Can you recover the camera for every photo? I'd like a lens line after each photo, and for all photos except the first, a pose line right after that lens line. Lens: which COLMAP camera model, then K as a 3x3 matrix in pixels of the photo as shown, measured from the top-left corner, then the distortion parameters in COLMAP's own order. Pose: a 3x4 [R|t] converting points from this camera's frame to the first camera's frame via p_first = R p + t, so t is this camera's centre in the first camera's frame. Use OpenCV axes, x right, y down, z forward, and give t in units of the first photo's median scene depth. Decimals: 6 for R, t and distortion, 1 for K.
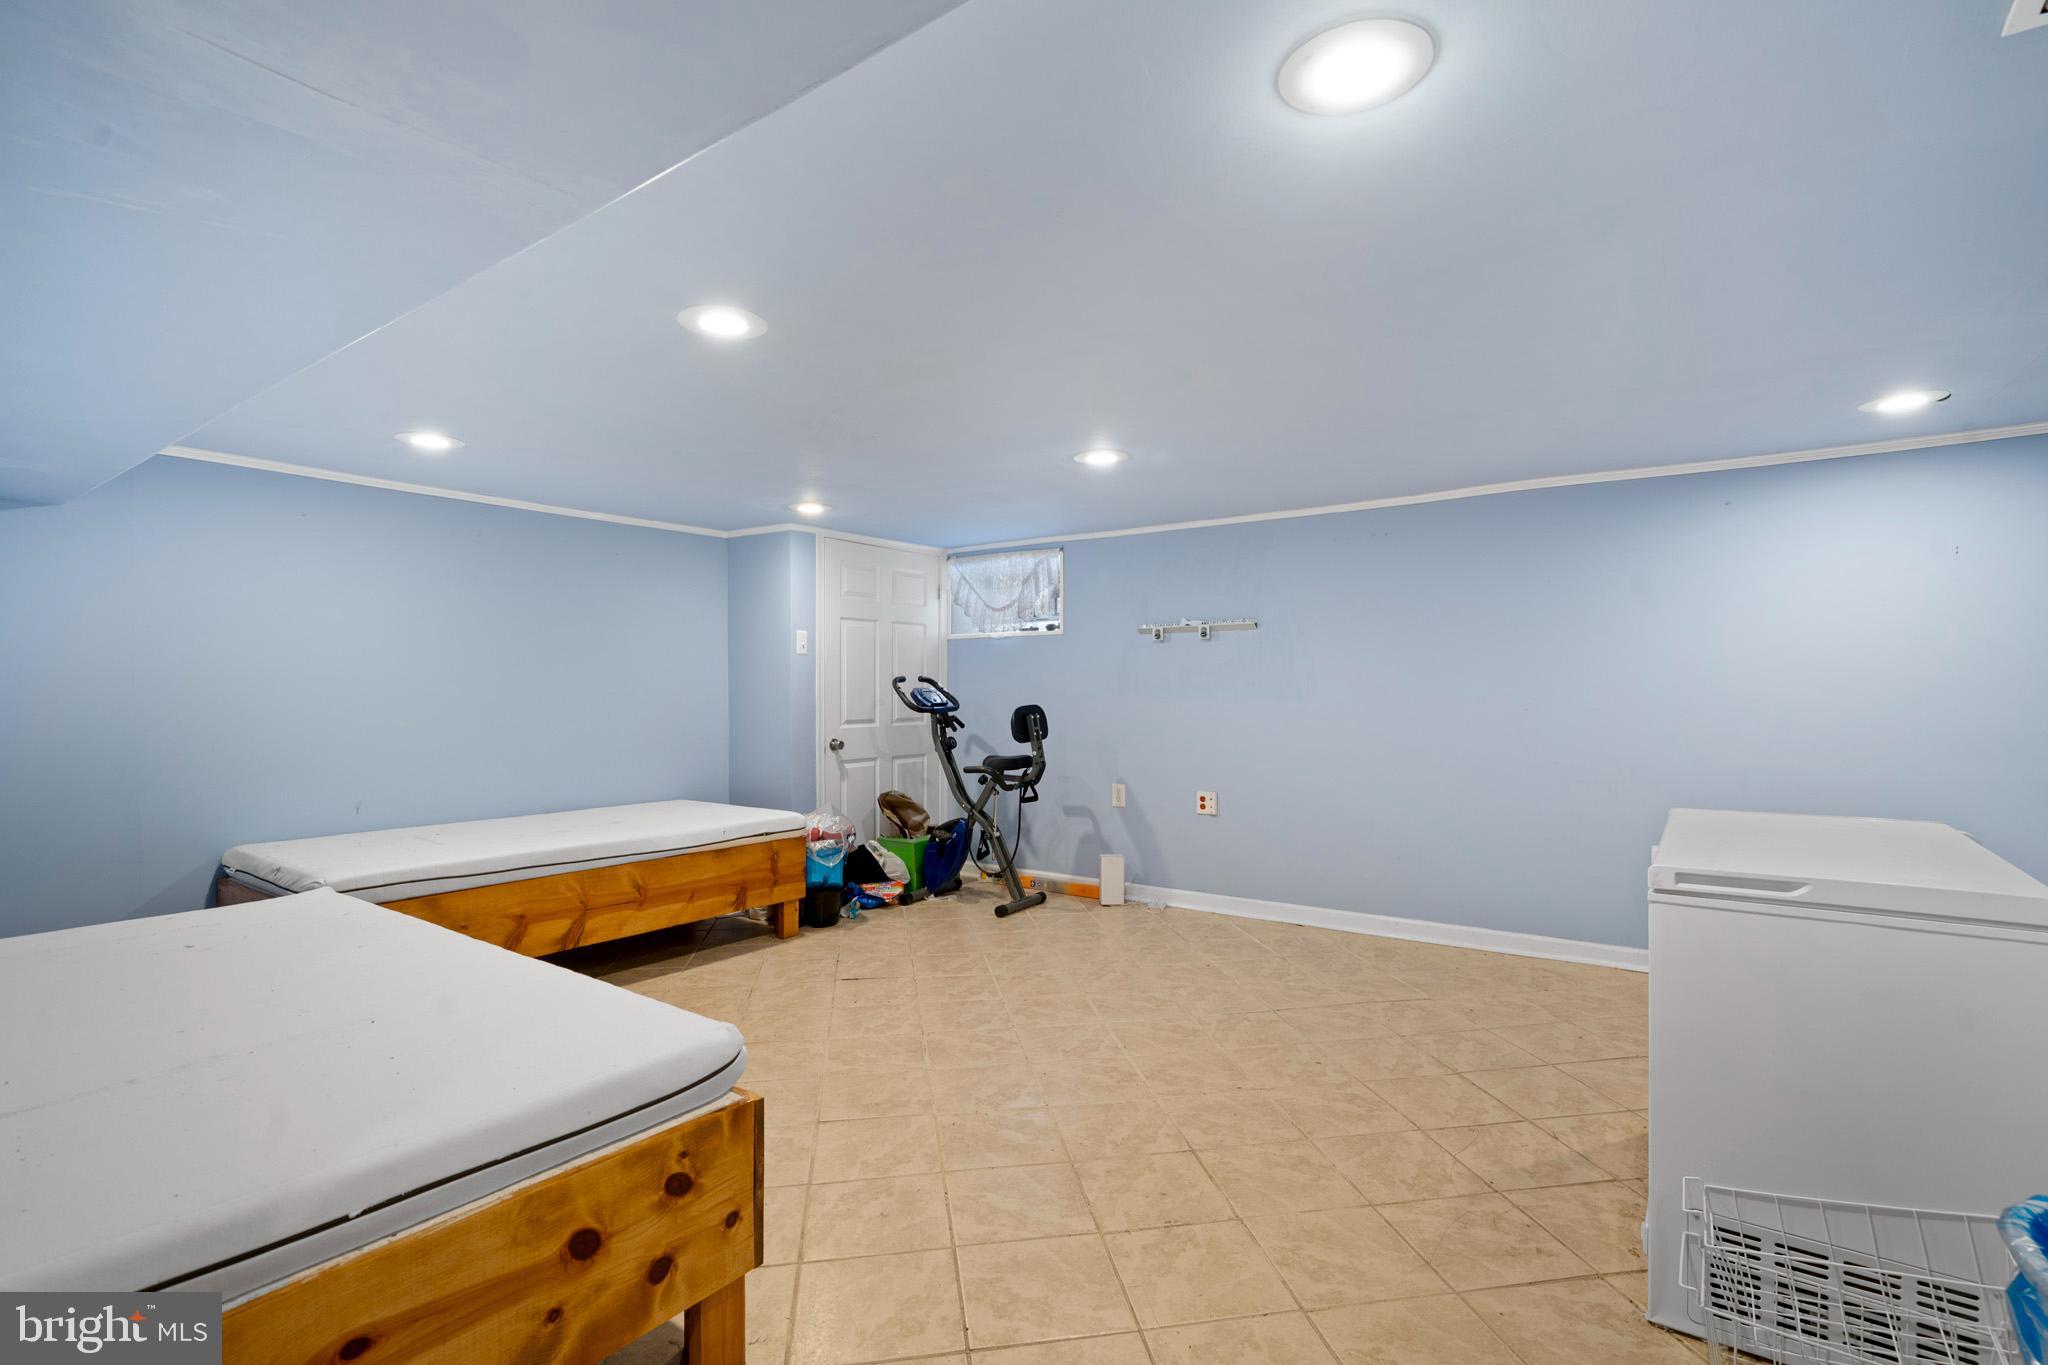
lens RADIAL K [[962.4, 0, 1026.3], [0, 962.4, 700.1], [0, 0, 1]] dist [0.004660, -0.000384]
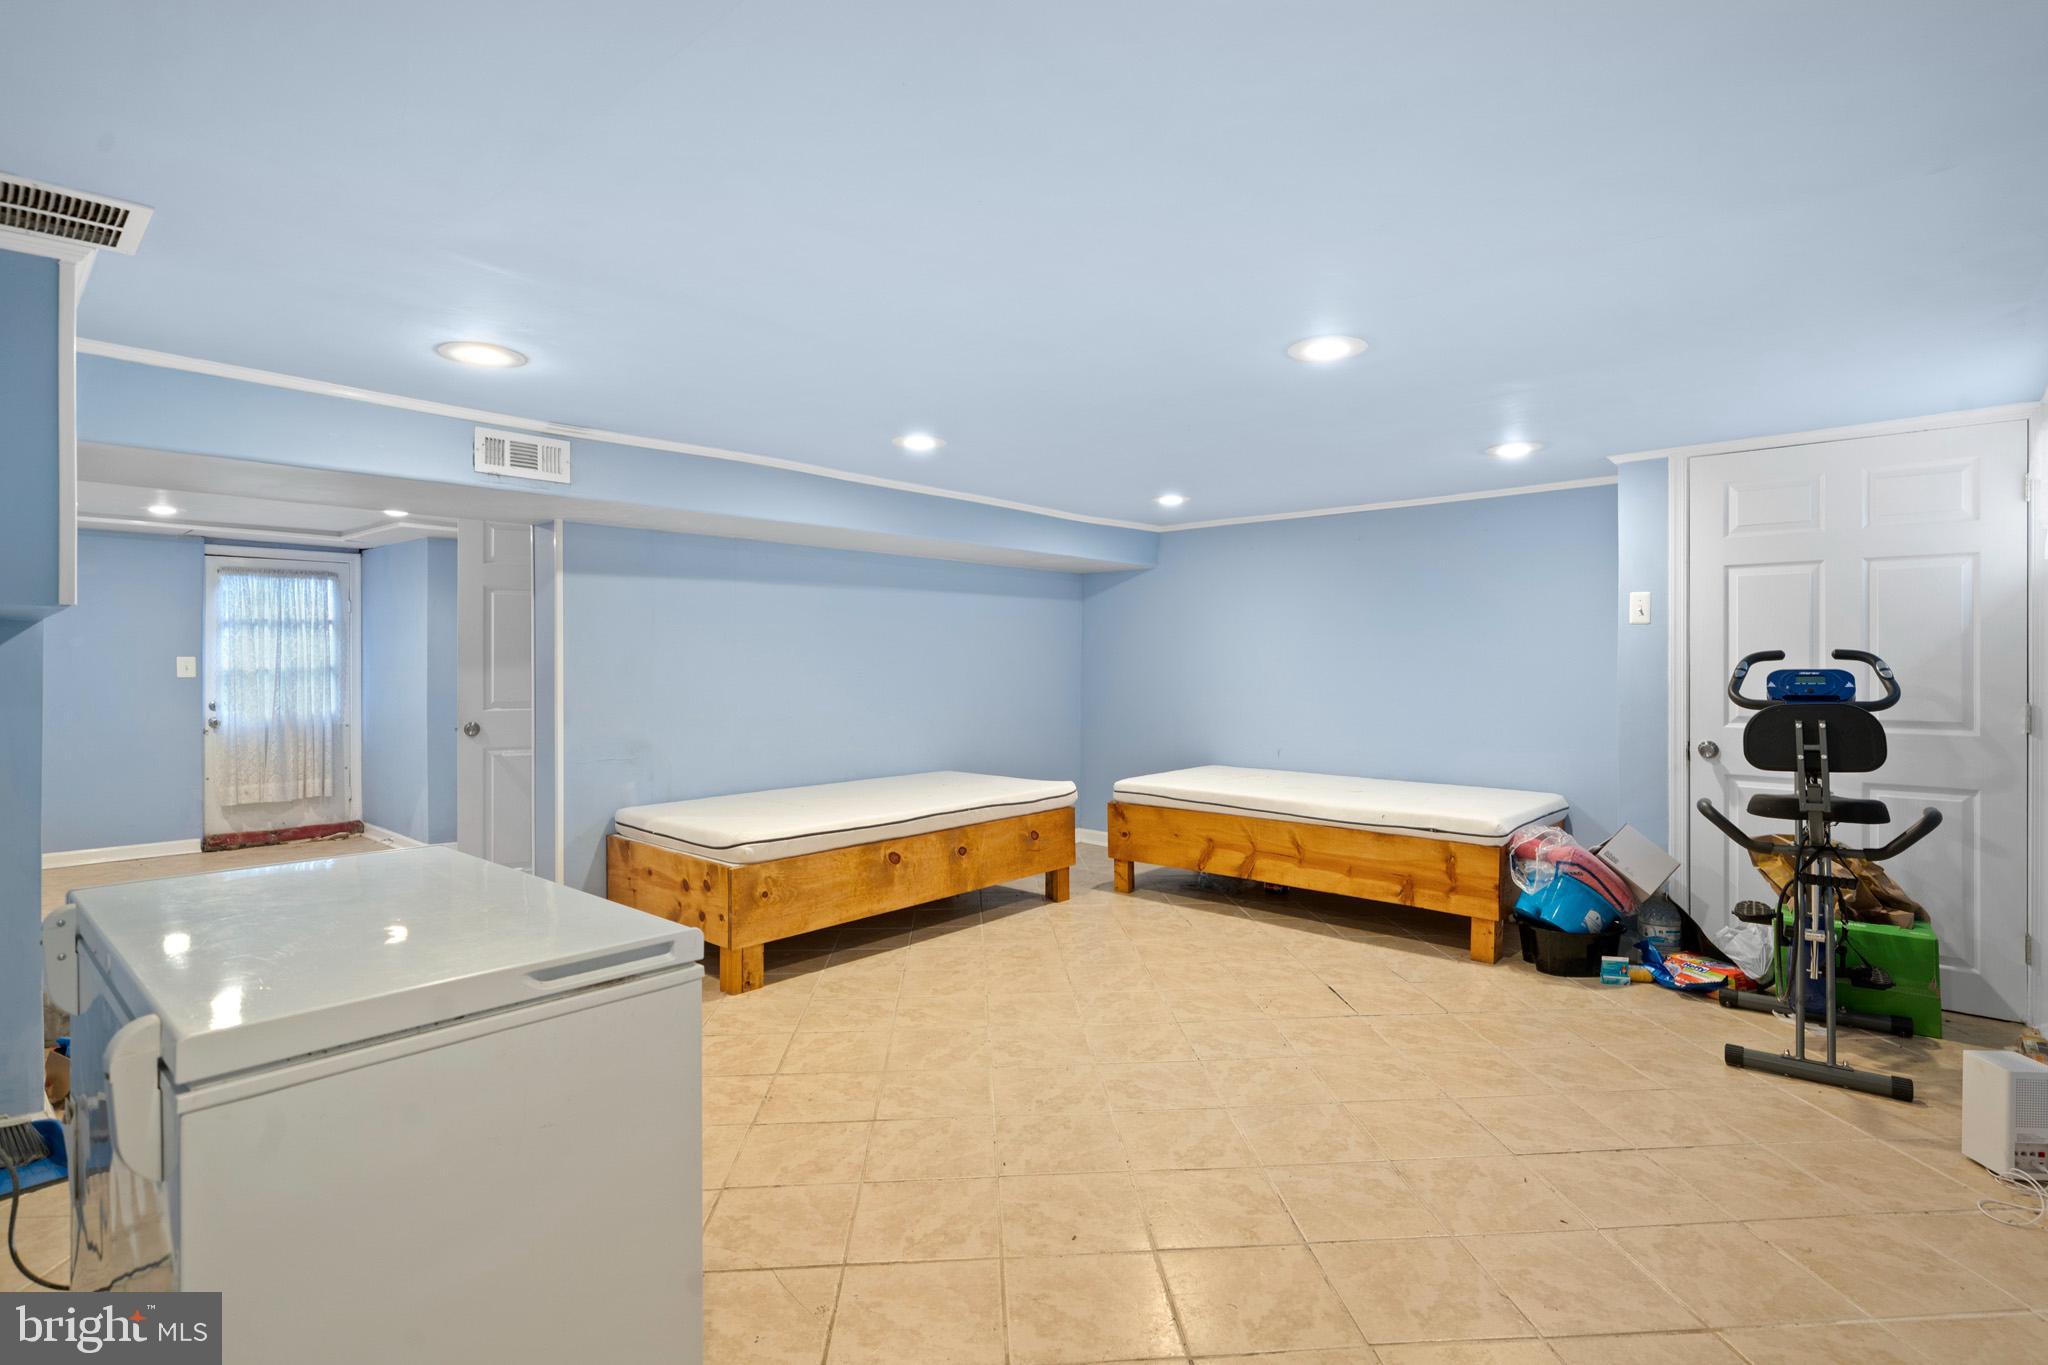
lens RADIAL K [[962.4, 0, 1023.5], [0, 962.4, 653.4], [0, 0, 1]] dist [0.004660, -0.000384]
pose [[-0.096858, -0.008273, -0.995264, 0.785011], [-0.008337, 0.999937, -0.007501, -0.020314], [0.995263, 0.007571, -0.096921, 0.823794]]
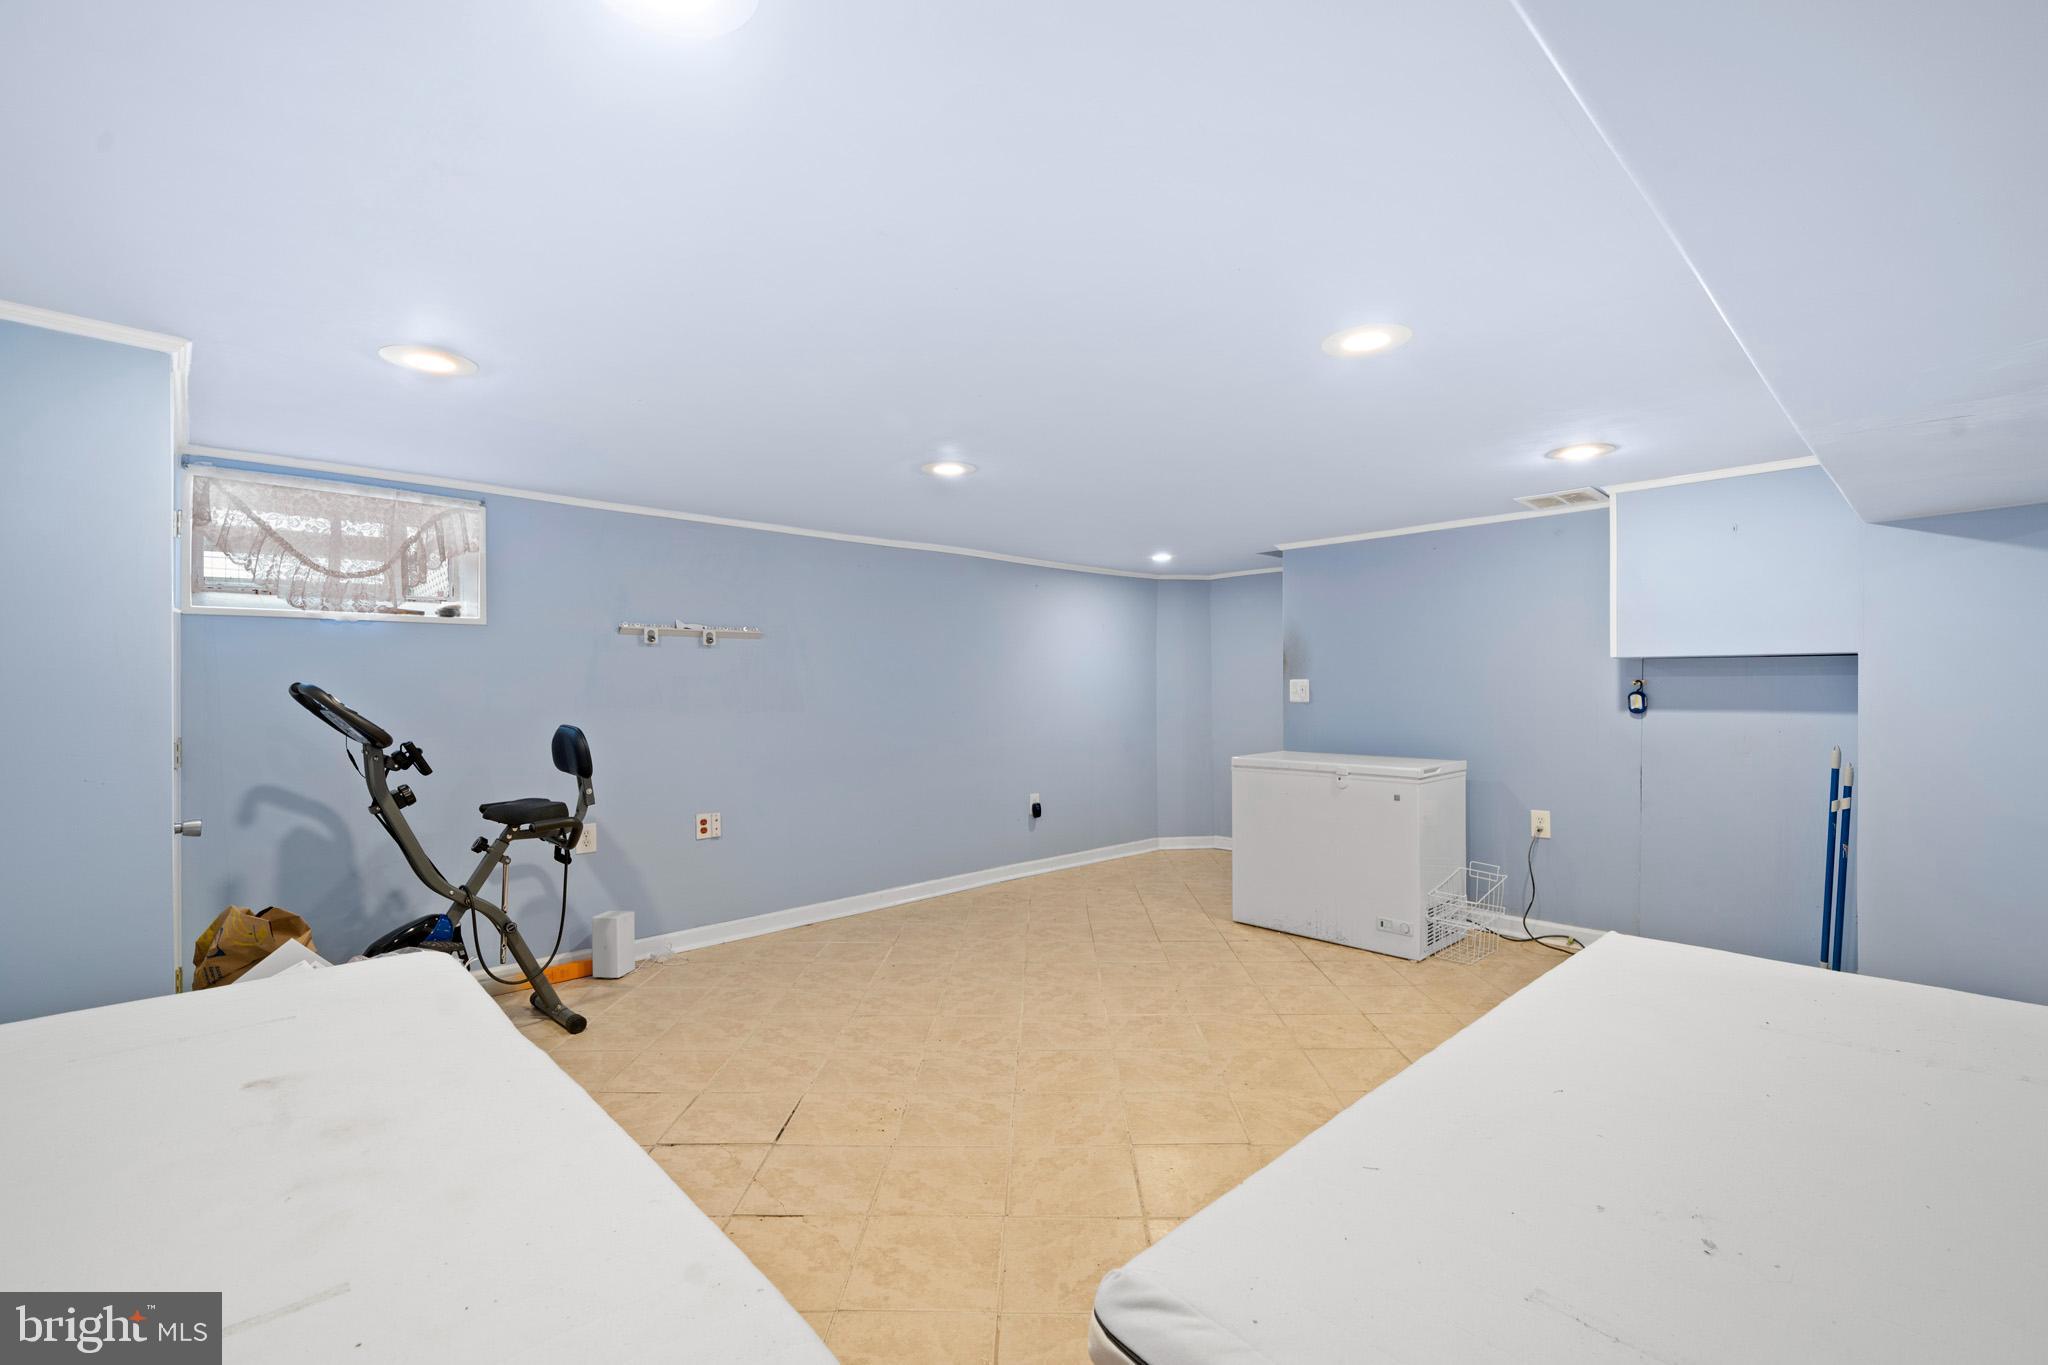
lens RADIAL K [[905.0, 0, 1037.9], [0, 905.0, 691.9], [0, 0, 1]] dist [0.000324, 0.000098]
pose [[0.159805, -0.001709, 0.987147, -0.810396], [0.018546, 0.999827, -0.001271, -0.016974], [-0.986974, 0.018511, 0.159809, 0.739575]]
